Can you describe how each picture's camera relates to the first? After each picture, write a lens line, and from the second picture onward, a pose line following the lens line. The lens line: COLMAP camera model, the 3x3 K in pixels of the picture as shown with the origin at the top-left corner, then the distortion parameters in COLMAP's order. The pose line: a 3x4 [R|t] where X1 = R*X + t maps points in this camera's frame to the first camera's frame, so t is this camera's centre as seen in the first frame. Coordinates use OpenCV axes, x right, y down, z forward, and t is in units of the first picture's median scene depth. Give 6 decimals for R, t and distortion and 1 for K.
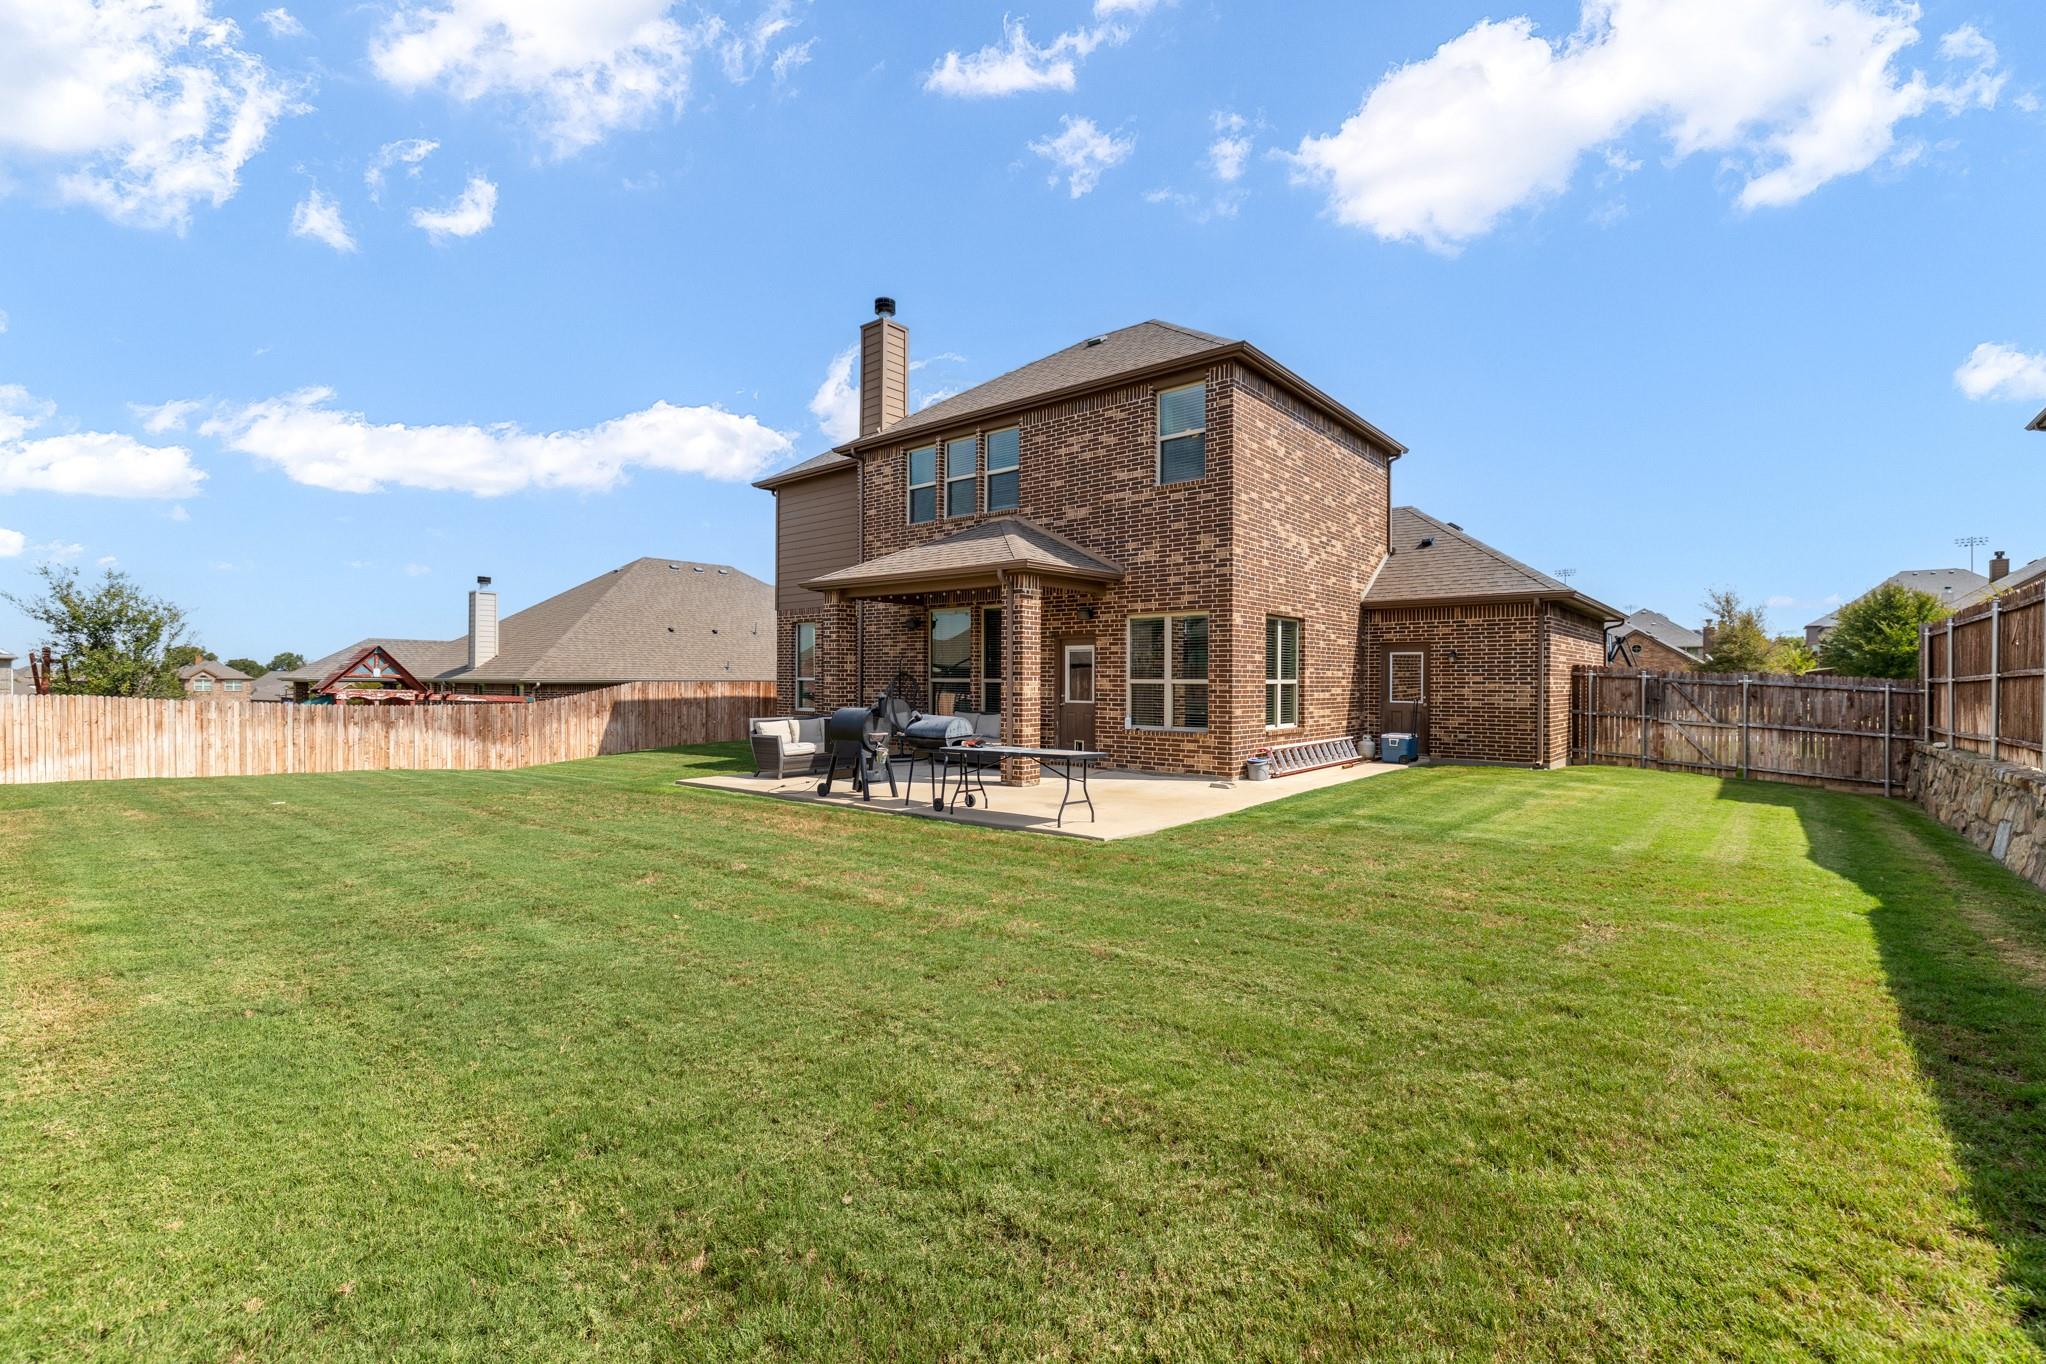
lens RADIAL K [[919.9, 0, 1027.1], [0, 919.9, 679.8], [0, 0, 1]] dist [-0.000321, 0.001319]
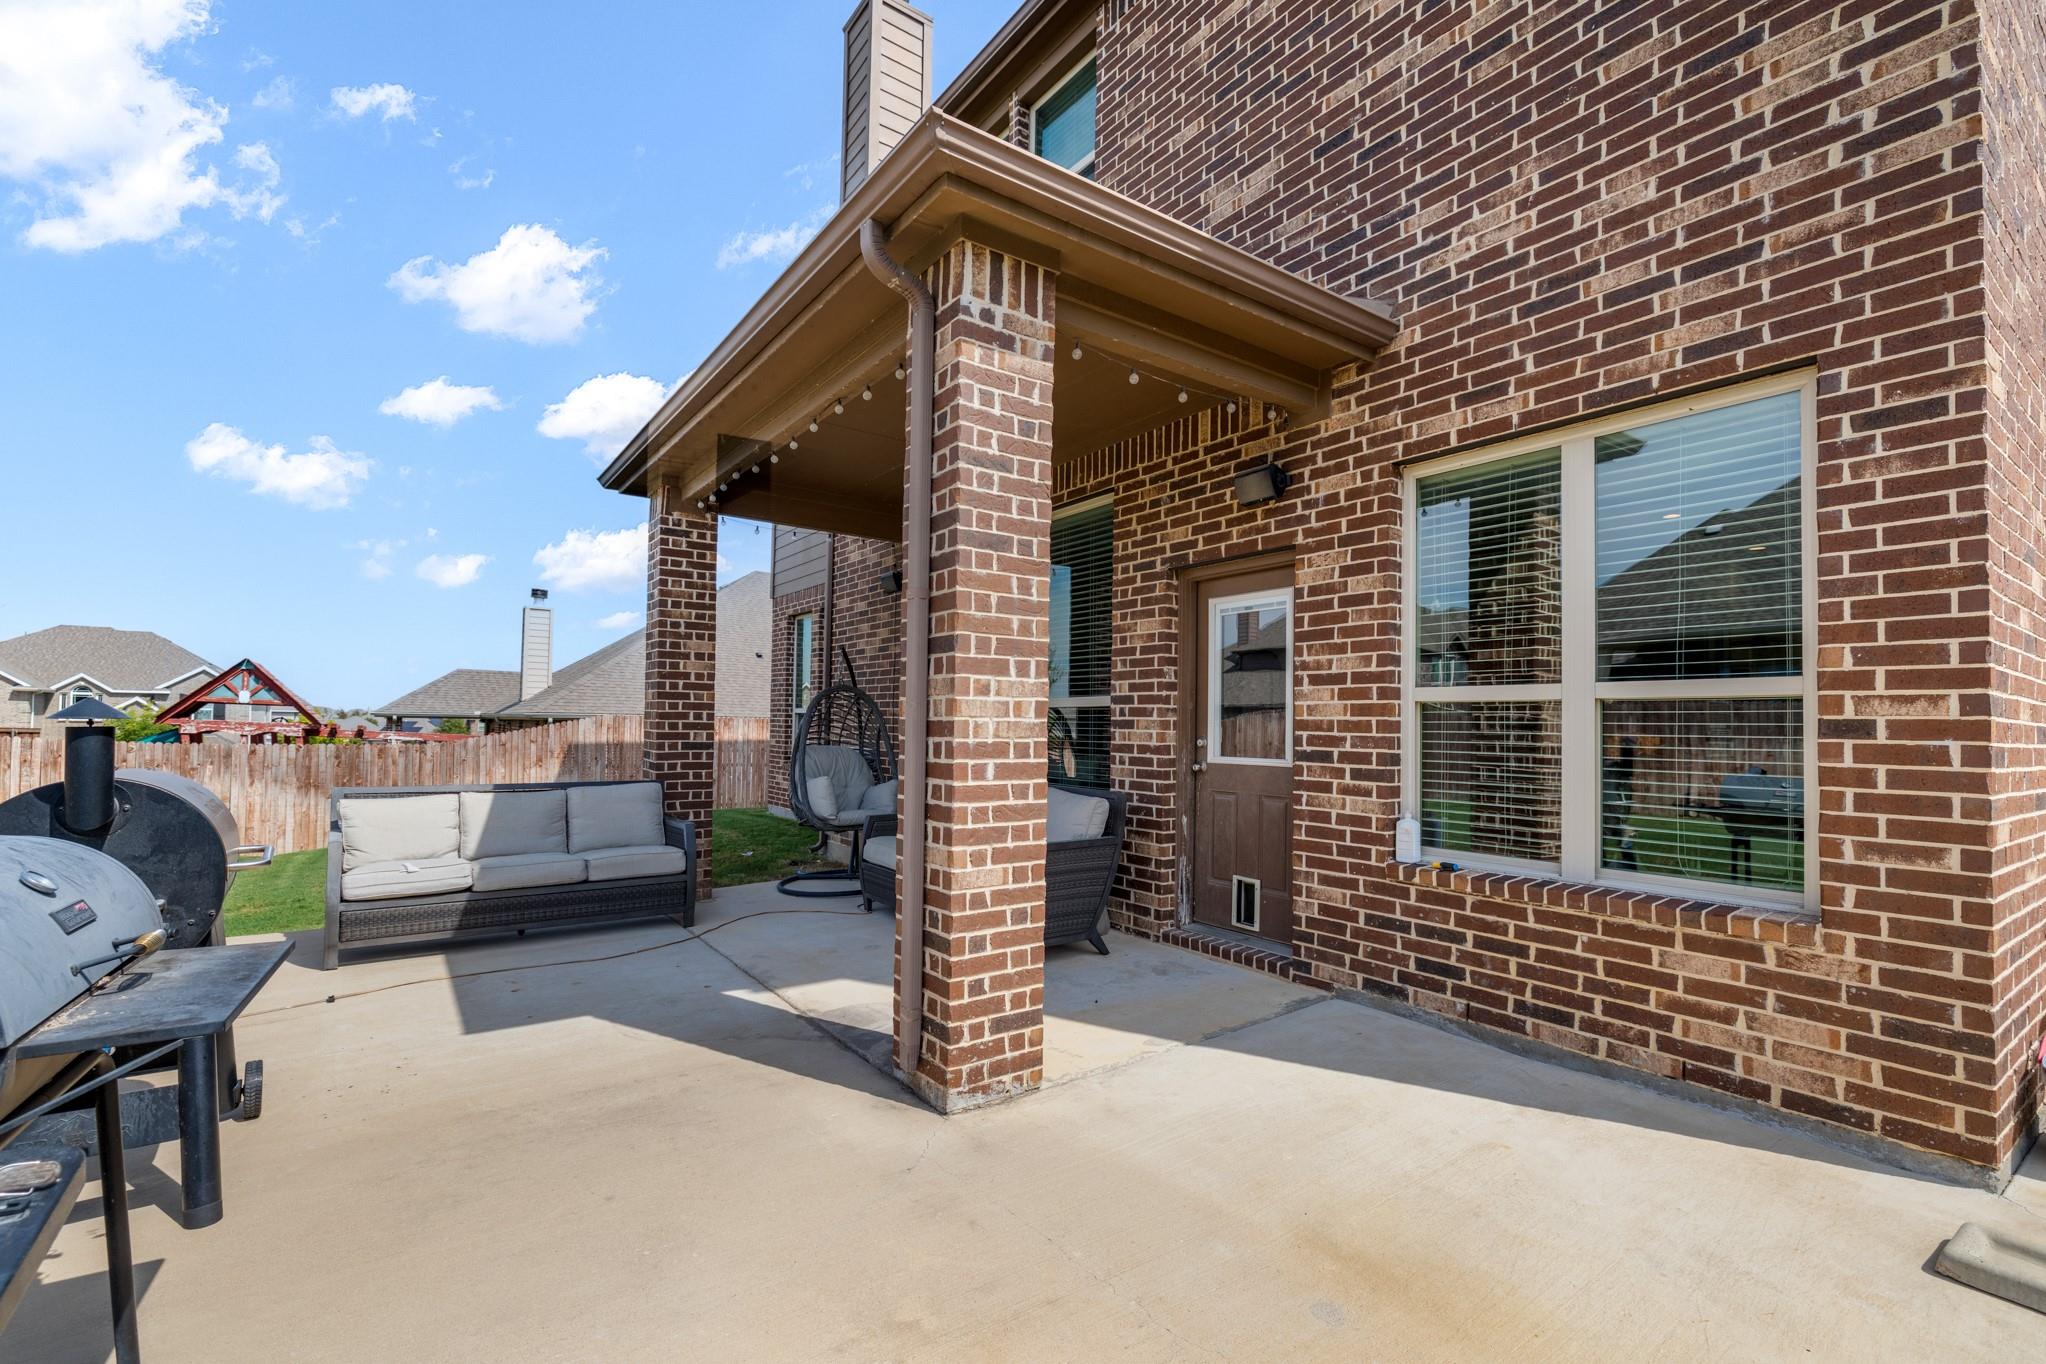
lens RADIAL K [[919.9, 0, 1019.4], [0, 919.9, 700.6], [0, 0, 1]] dist [-0.000321, 0.001319]
pose [[0.965675, 0.004270, -0.259720, 0.066400], [-0.013055, 0.999399, -0.032110, 0.014240], [0.259427, 0.034398, 0.965150, 0.686989]]
